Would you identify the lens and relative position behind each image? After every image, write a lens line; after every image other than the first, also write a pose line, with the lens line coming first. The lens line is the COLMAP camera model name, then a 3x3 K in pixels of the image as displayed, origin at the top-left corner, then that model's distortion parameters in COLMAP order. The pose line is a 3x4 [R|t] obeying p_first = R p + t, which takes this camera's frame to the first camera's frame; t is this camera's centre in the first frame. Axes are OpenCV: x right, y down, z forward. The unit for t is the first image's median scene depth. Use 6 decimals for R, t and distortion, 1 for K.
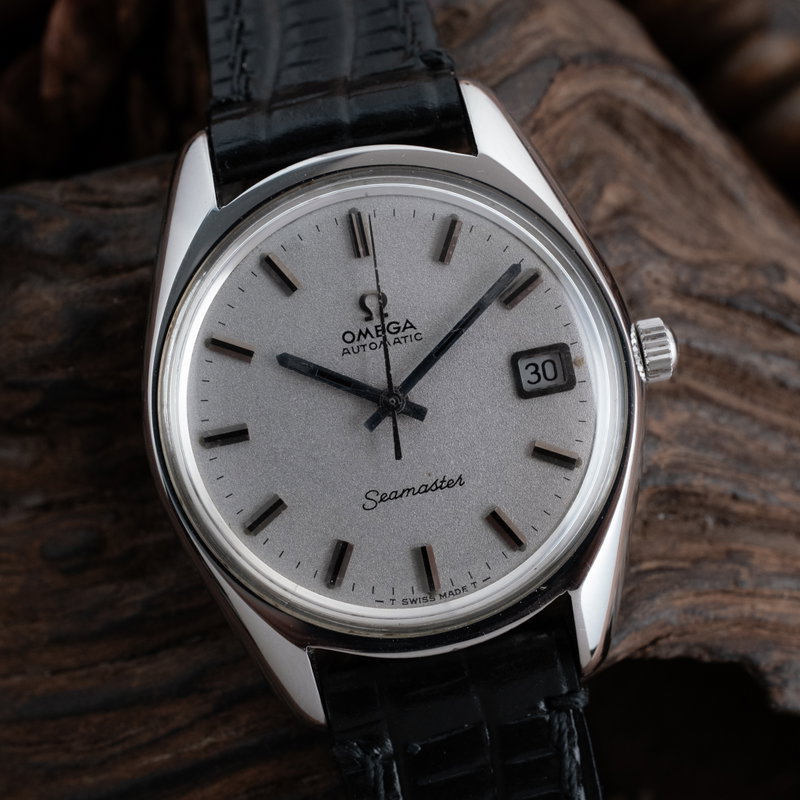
lens RADIAL K [[1440.7, 0, 400.2], [0, 1440.7, 398.3], [0, 0, 1]] dist [0.063010, 0.000000]
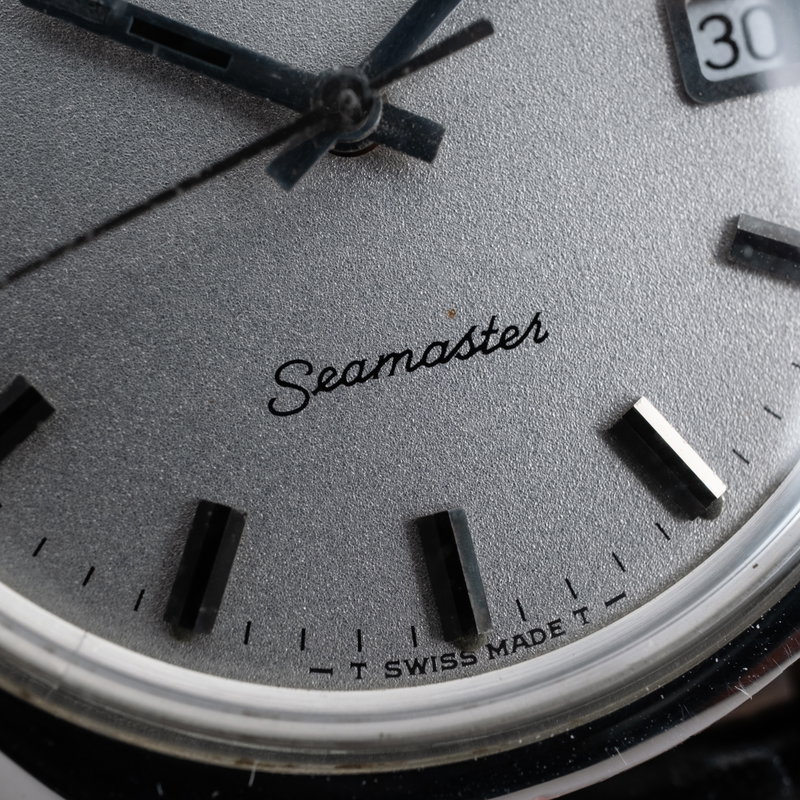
lens RADIAL K [[1440.7, 0, 398.7], [0, 1440.7, 401.1], [0, 0, 1]] dist [0.063010, 0.000000]
pose [[0.997275, -0.022759, 0.070180, -0.018901], [0.025515, 0.998928, -0.038621, 0.088431], [-0.069226, 0.040306, 0.996786, 0.640379]]
